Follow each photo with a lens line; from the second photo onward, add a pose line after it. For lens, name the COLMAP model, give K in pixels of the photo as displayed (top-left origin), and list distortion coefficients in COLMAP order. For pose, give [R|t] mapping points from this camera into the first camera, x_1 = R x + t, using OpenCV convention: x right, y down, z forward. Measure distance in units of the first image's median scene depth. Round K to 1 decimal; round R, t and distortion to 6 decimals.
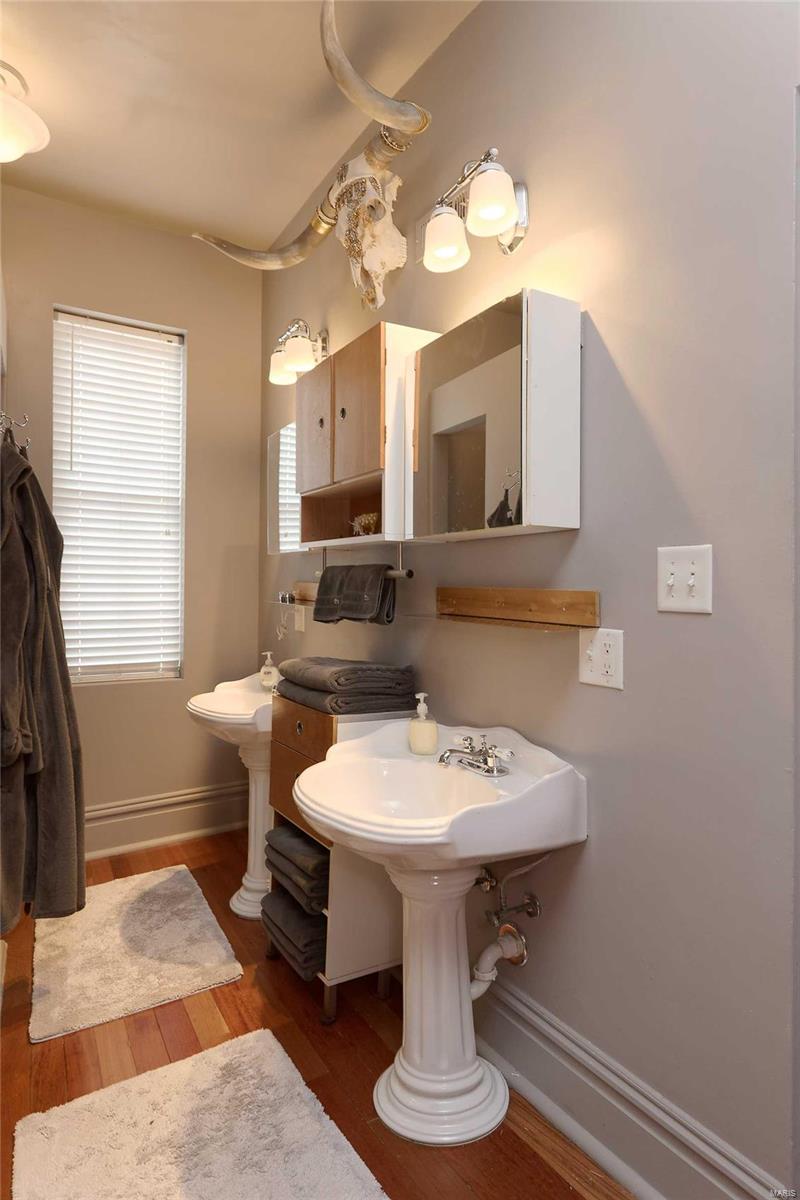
lens RADIAL K [[636.1, 0, 400.0], [0, 636.1, 600.0], [0, 0, 1]] dist [-0.016868, -0.000250]
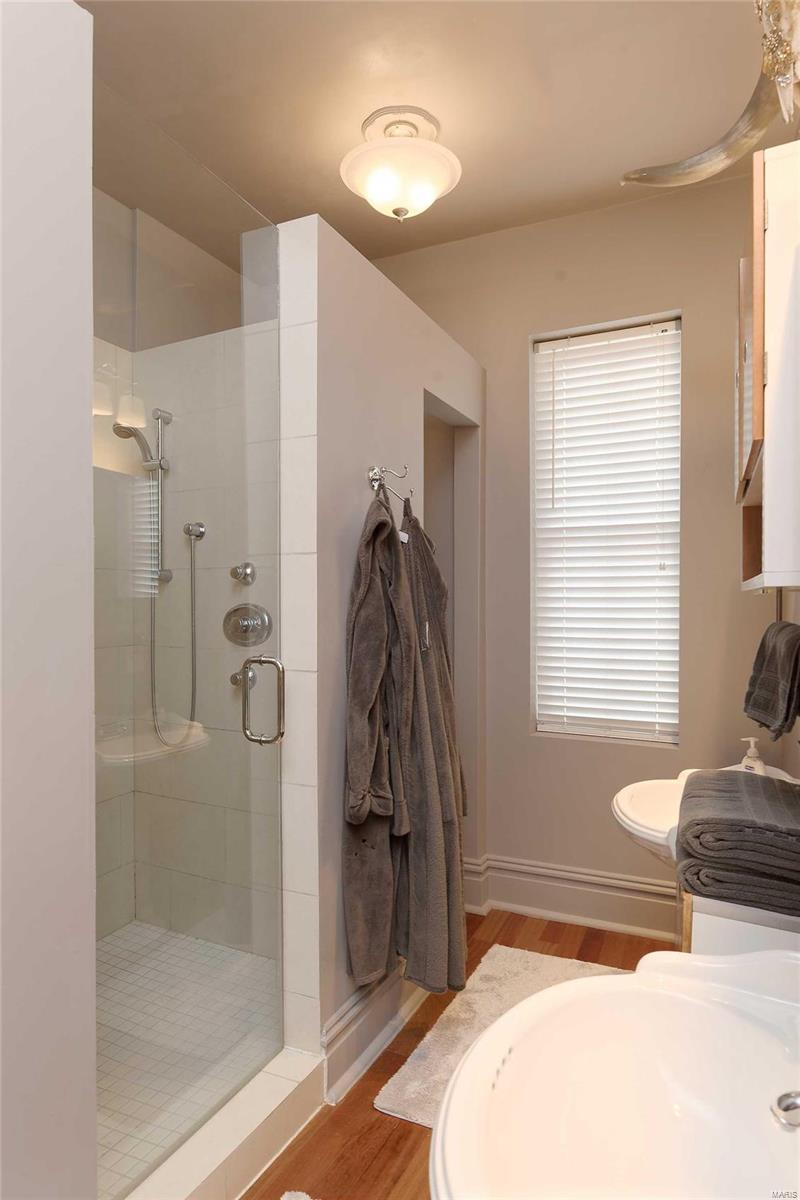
lens RADIAL K [[618.0, 0, 398.9], [0, 618.0, 631.8], [0, 0, 1]] dist [-0.003149, -0.040049]
pose [[0.537403, 0.029108, -0.842823, 0.140199], [-0.016806, 0.999575, 0.023806, -0.040880], [0.843158, 0.001371, 0.537664, 0.327705]]
